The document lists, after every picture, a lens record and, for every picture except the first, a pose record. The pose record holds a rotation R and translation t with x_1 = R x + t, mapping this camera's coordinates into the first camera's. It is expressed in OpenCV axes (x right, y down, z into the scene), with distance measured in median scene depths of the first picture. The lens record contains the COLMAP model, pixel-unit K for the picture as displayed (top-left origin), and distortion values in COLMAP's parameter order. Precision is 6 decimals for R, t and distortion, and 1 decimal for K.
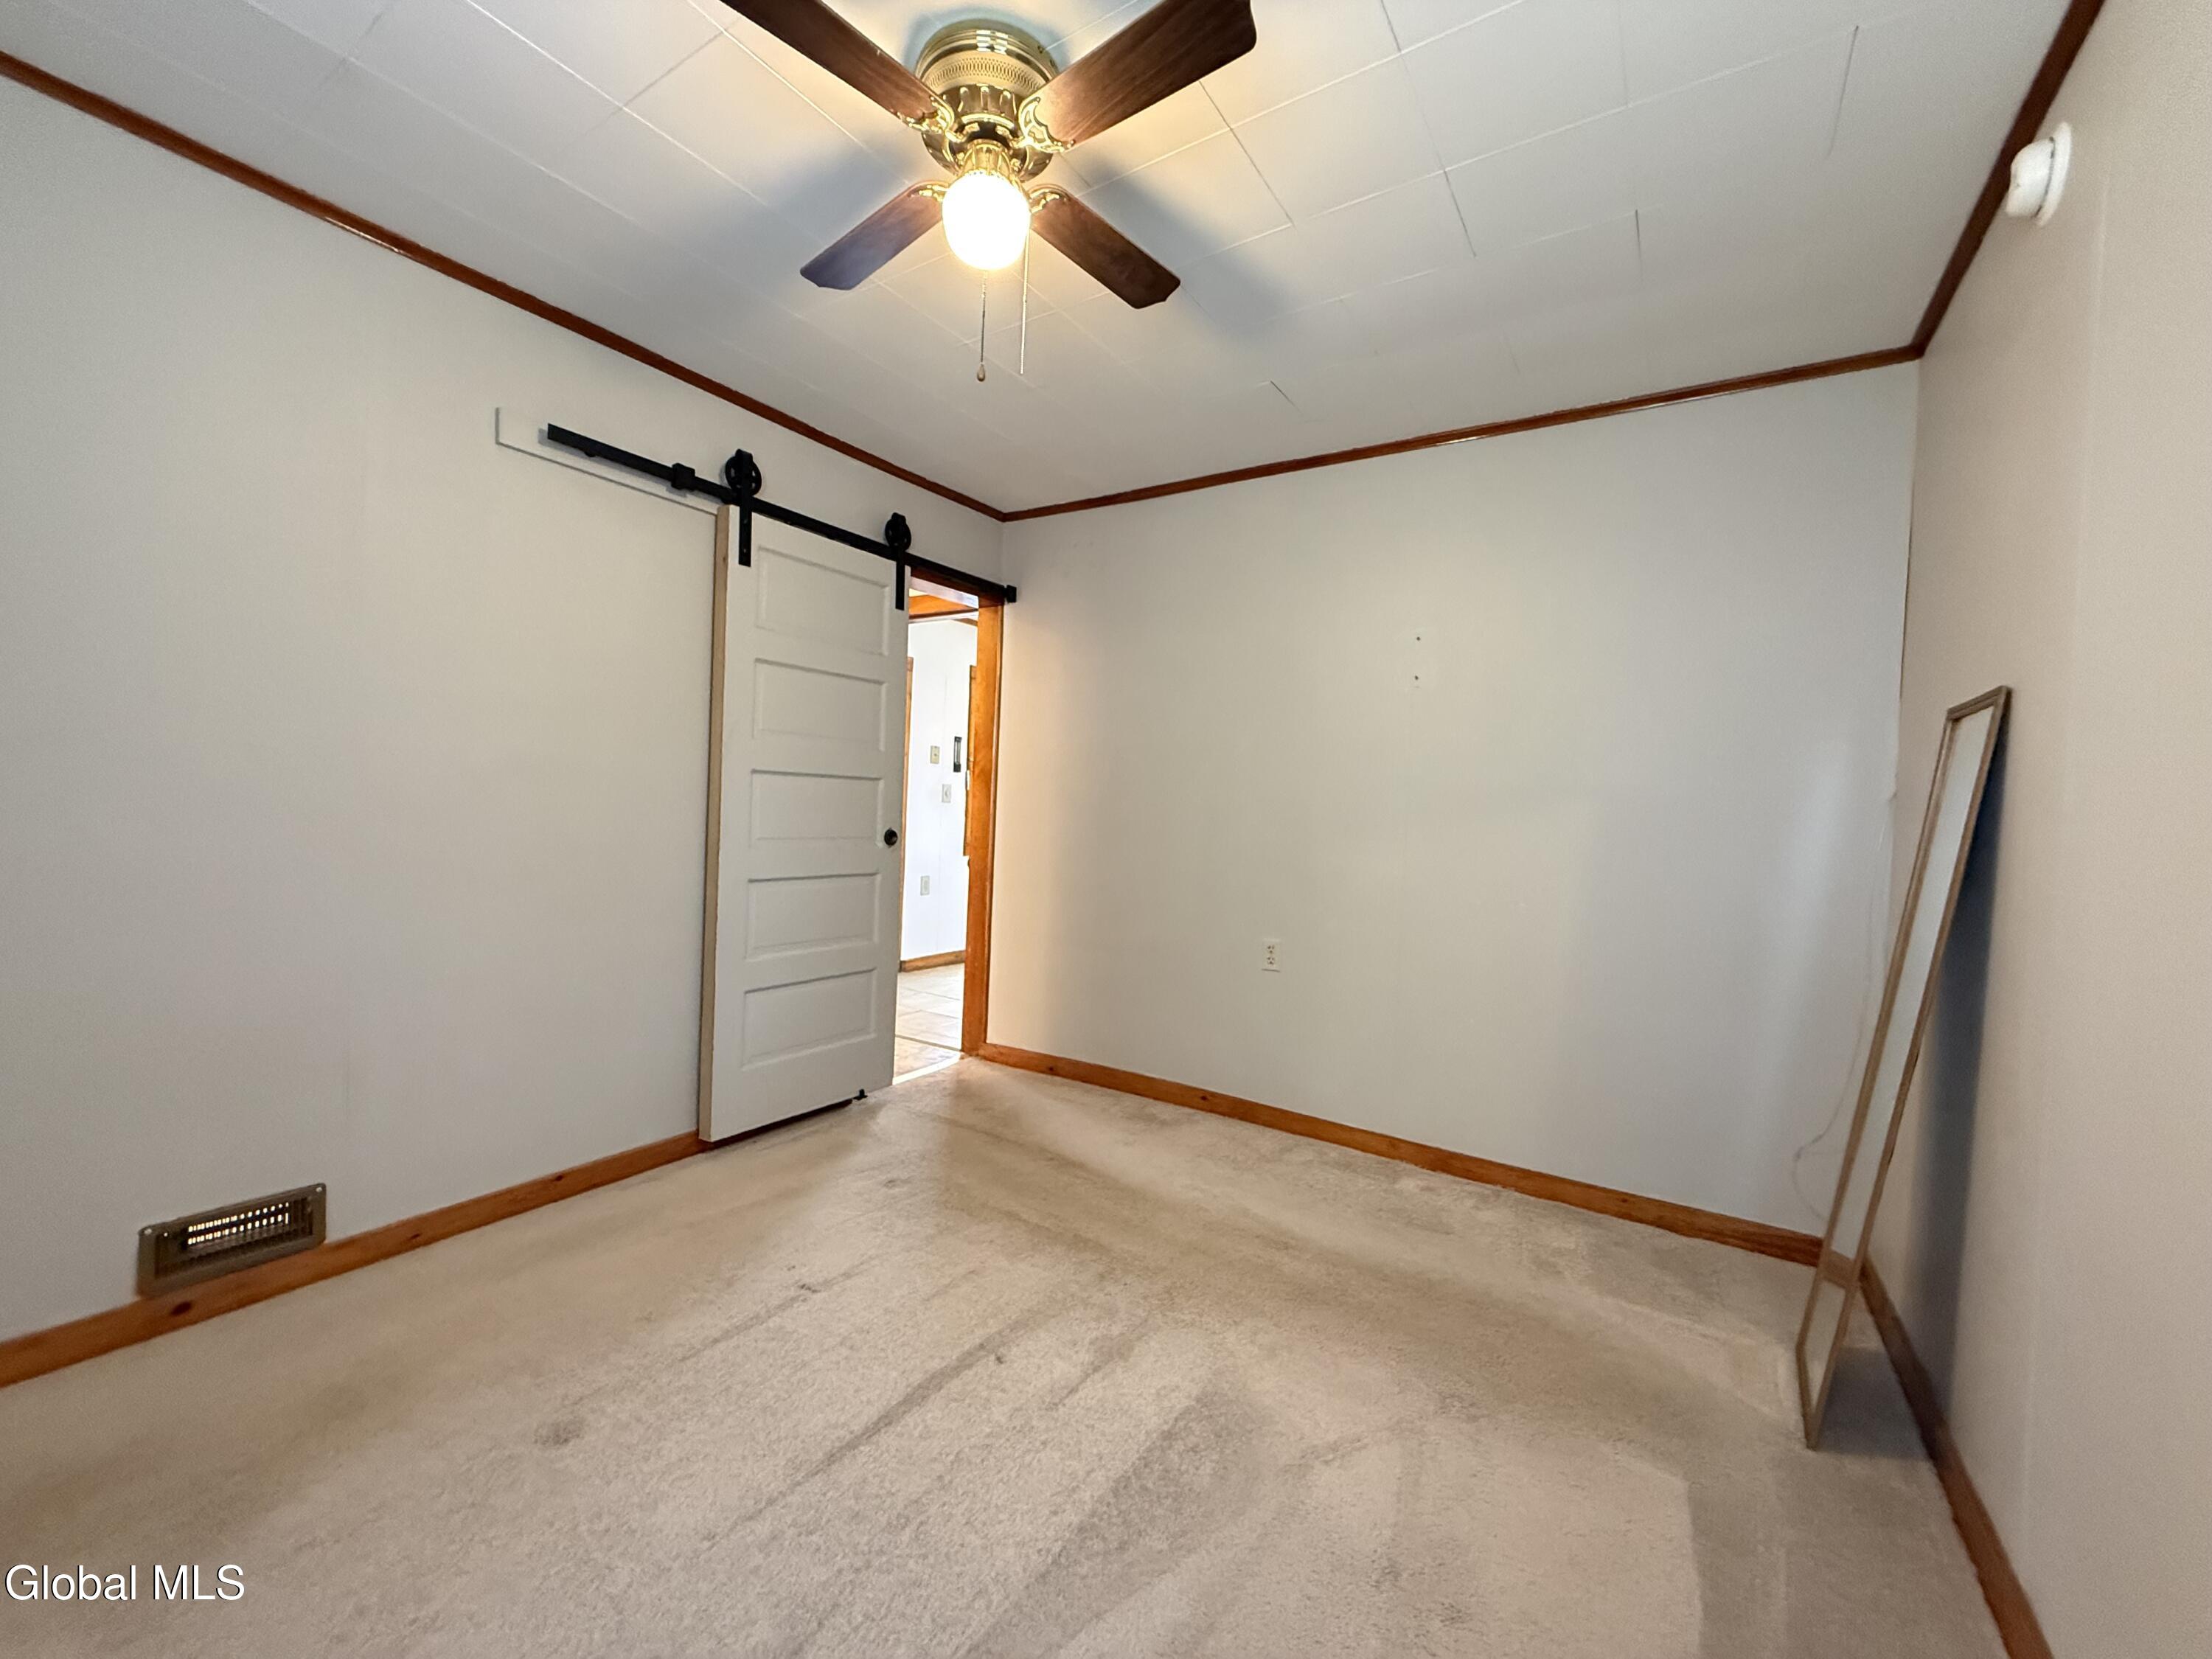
lens RADIAL K [[882.5, 0, 1107.3], [0, 882.5, 832.3], [0, 0, 1]] dist [0.001299, -0.000579]
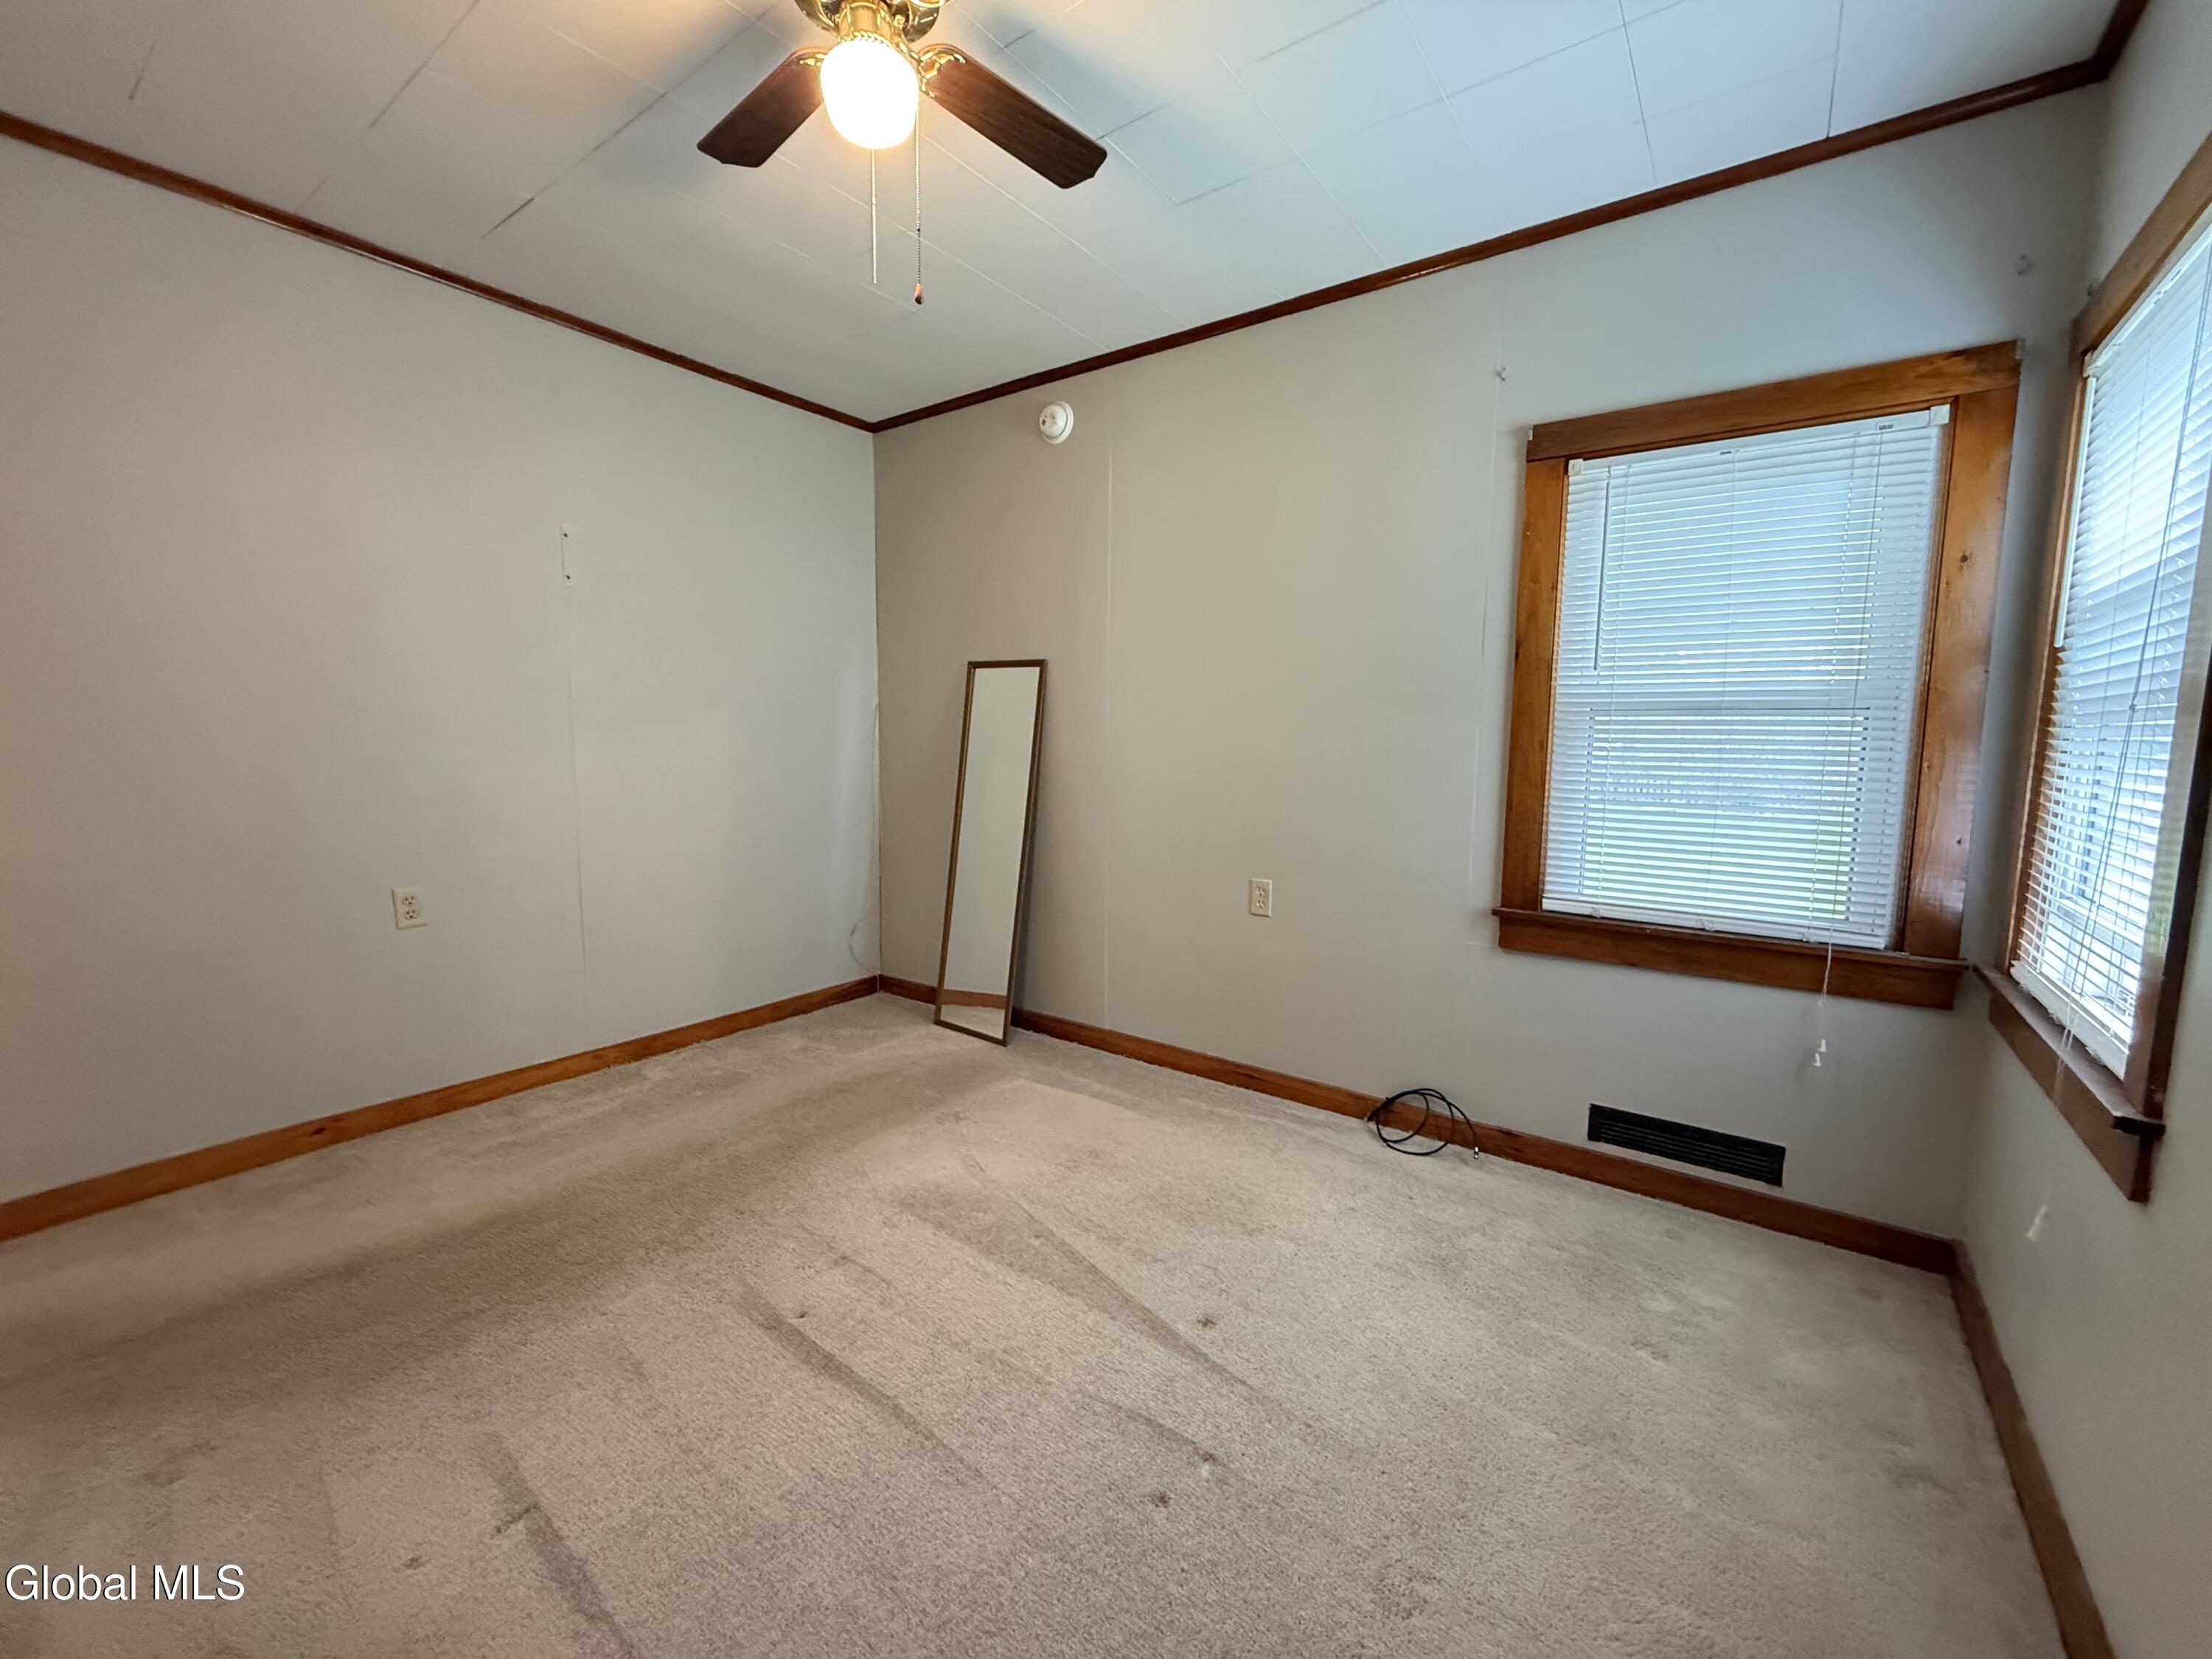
lens RADIAL K [[882.5, 0, 1101.5], [0, 882.5, 822.4], [0, 0, 1]] dist [0.001299, -0.000579]
pose [[0.070150, -0.145993, 0.986795, -0.652943], [0.024173, 0.989191, 0.144629, -0.041983], [-0.997244, 0.013708, 0.072921, 0.403631]]
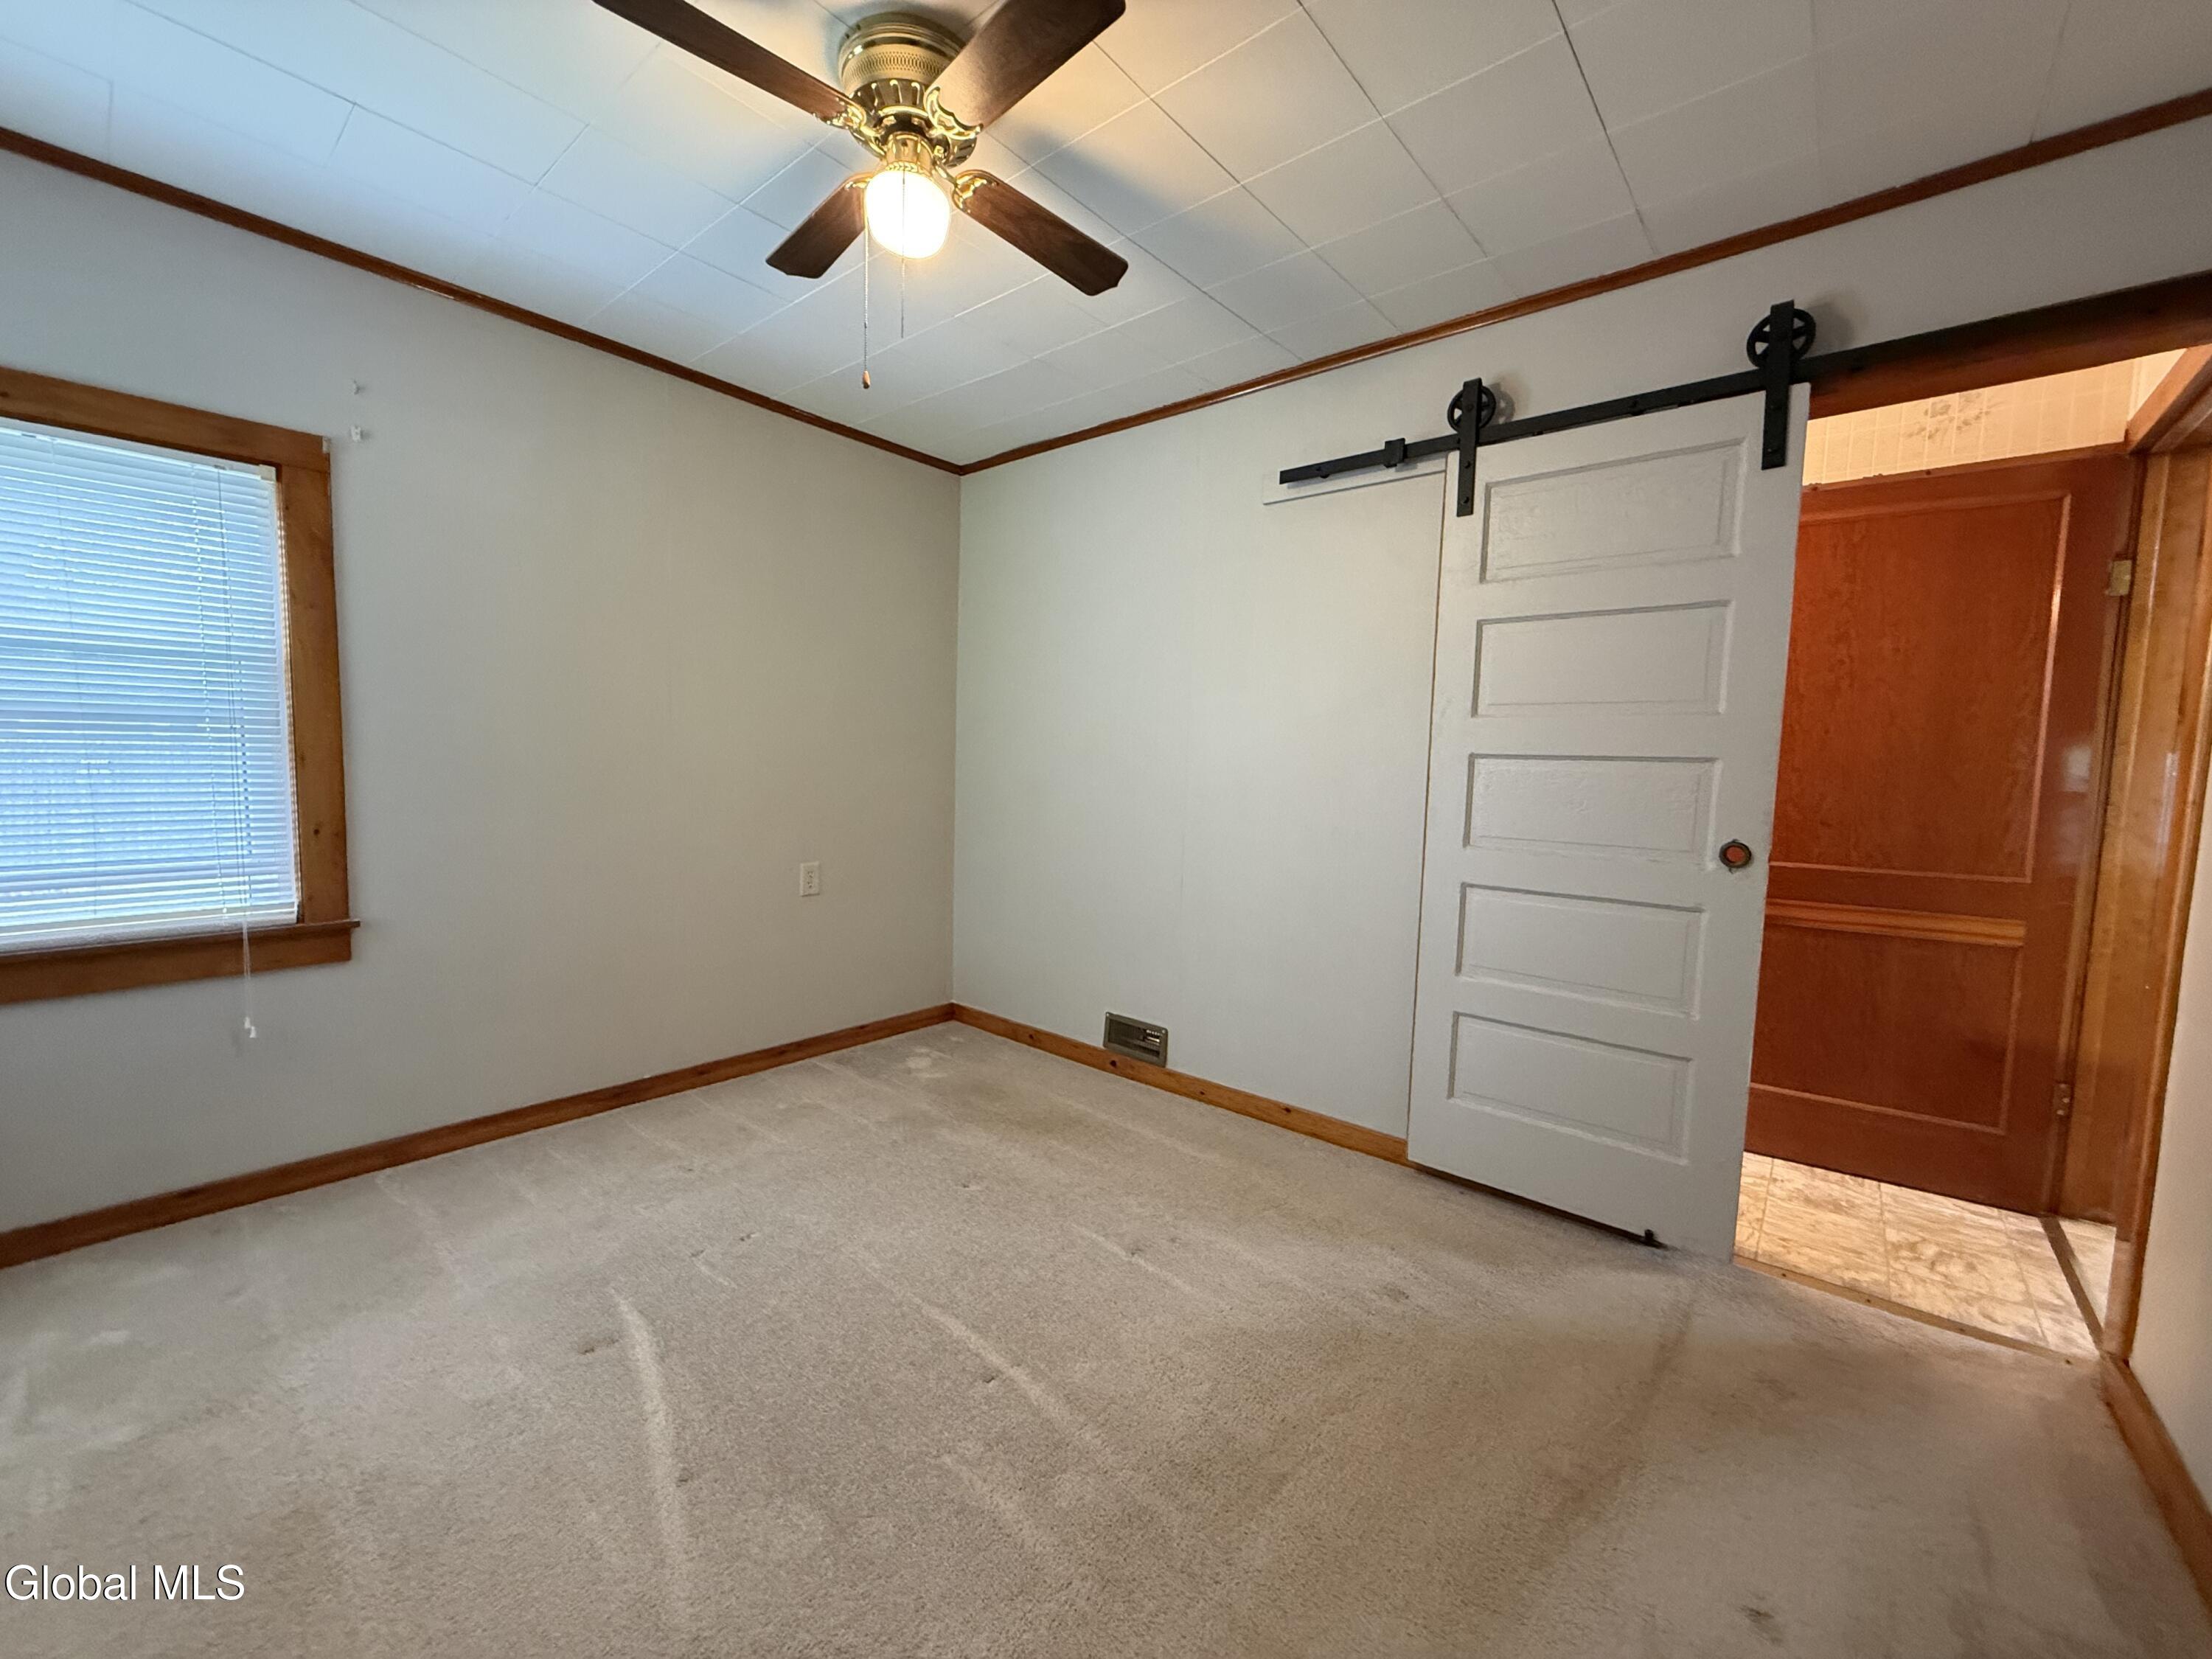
lens RADIAL K [[882.5, 0, 1113.1], [0, 882.5, 830.6], [0, 0, 1]] dist [0.001299, -0.000579]
pose [[-0.123040, 0.039439, -0.991618, 0.510332], [-0.057905, 0.997222, 0.046847, -0.018678], [0.990711, 0.063183, -0.120415, 0.812372]]
